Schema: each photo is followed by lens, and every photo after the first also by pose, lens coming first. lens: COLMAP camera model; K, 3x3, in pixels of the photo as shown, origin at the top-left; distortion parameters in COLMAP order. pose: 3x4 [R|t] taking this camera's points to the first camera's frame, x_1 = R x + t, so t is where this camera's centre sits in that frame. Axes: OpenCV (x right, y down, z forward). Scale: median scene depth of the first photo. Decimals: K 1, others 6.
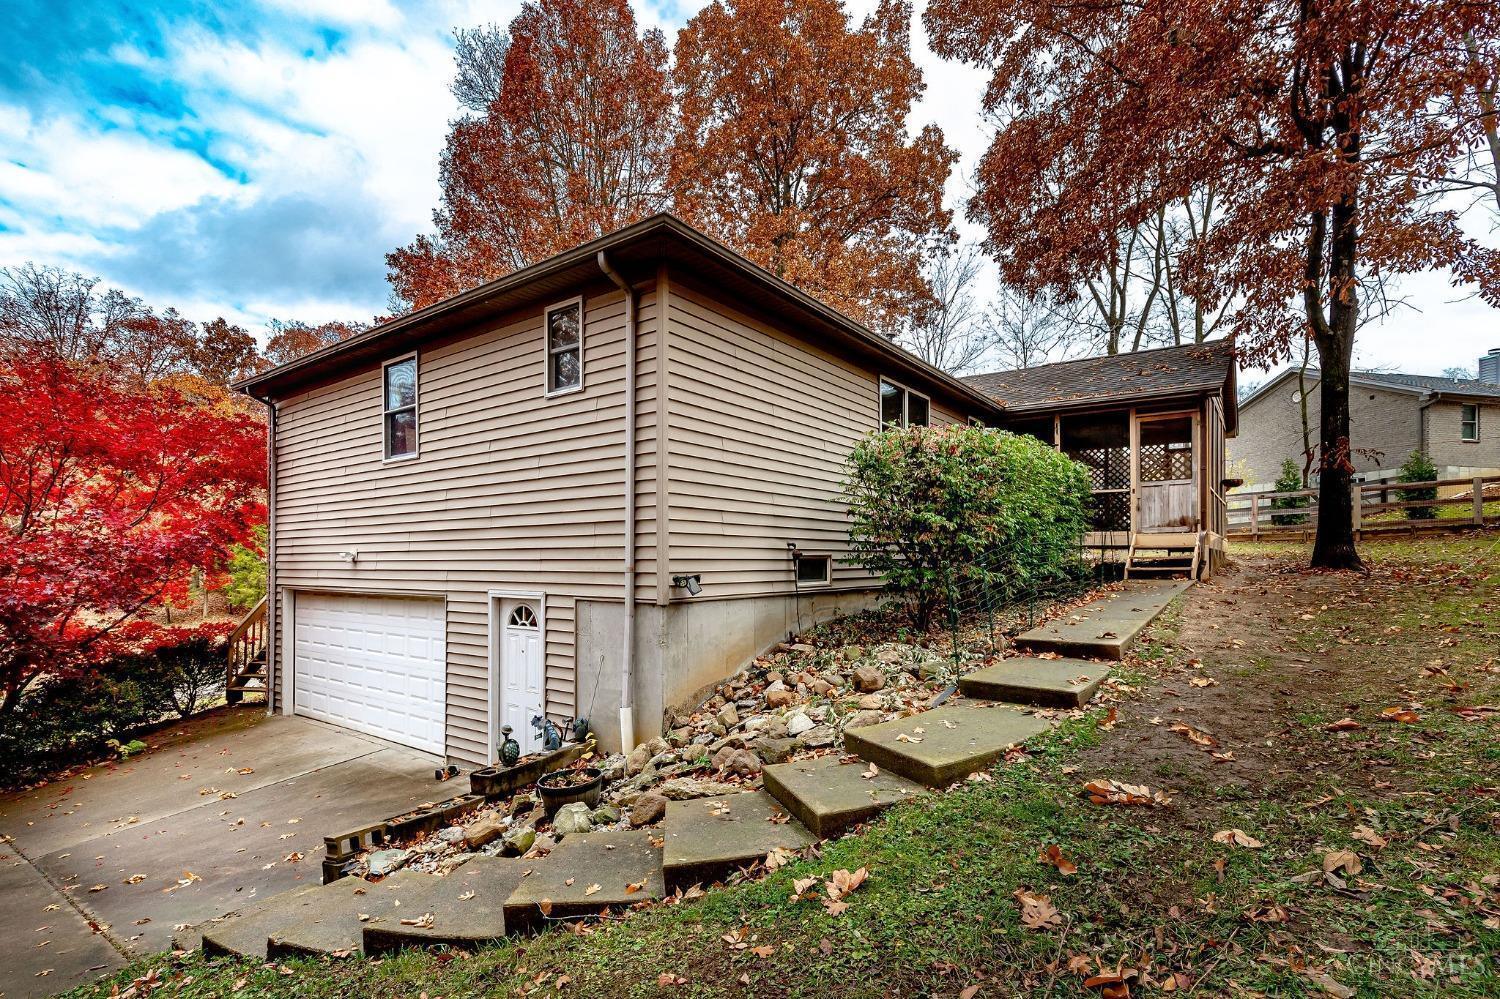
lens RADIAL K [[701.8, 0, 740.7], [0, 701.8, 554.2], [0, 0, 1]] dist [-0.002147, 0.001180]
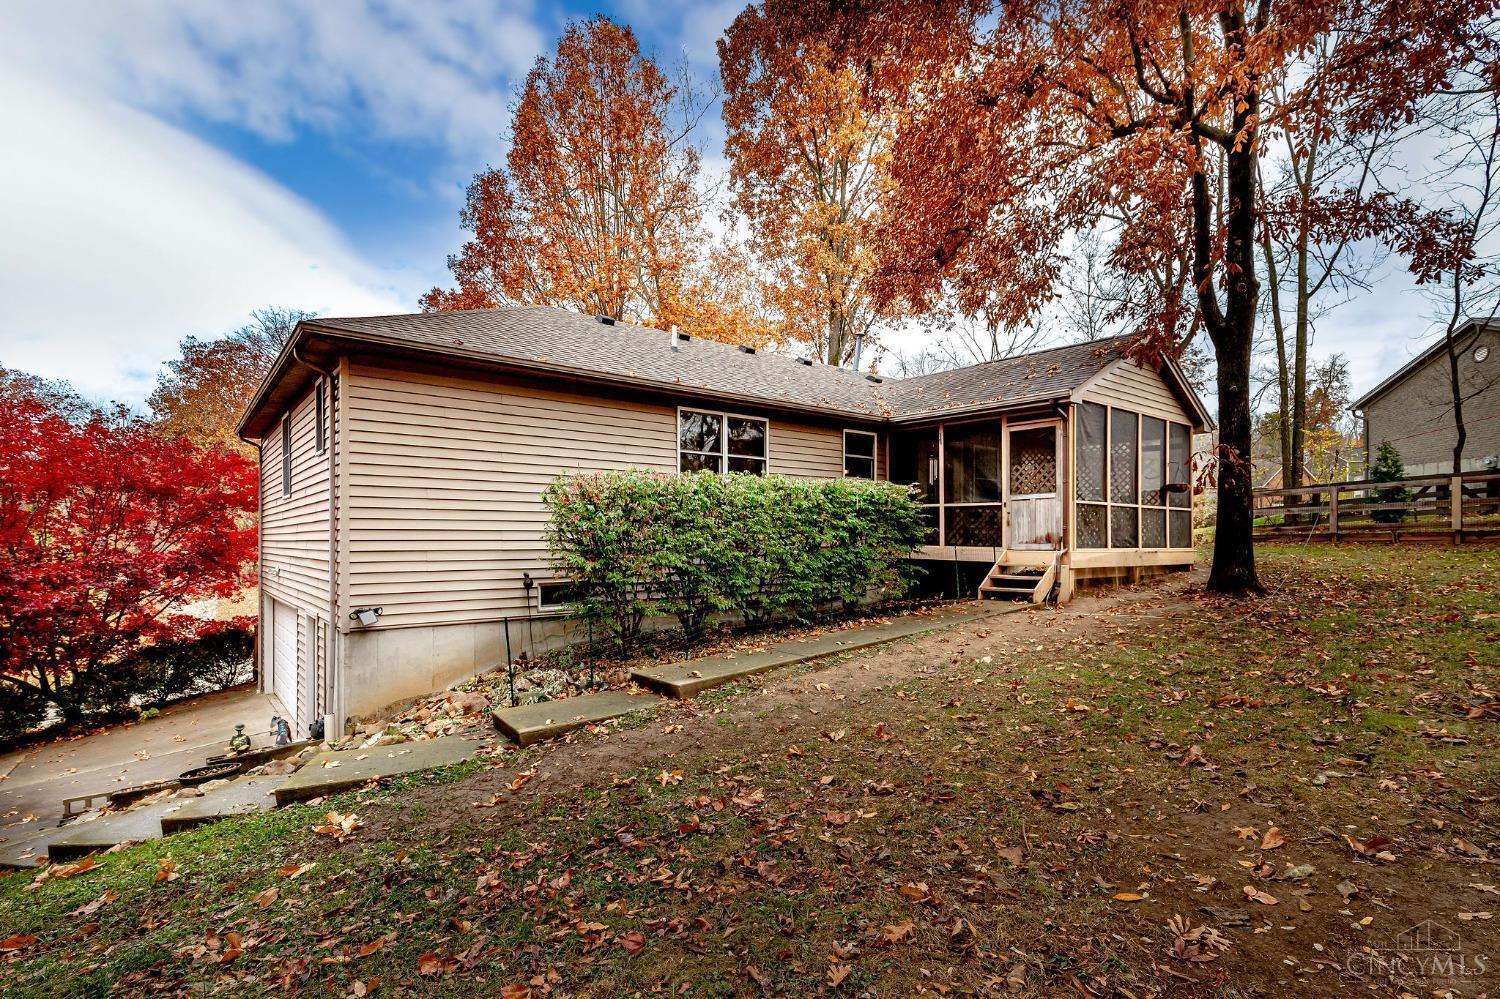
lens RADIAL K [[701.8, 0, 727.1], [0, 701.8, 544.5], [0, 0, 1]] dist [-0.002147, 0.001180]
pose [[0.968849, 0.001847, -0.247644, 0.456595], [0.001192, 0.999926, 0.012123, -0.051477], [0.247648, -0.012041, 0.968775, -0.007505]]
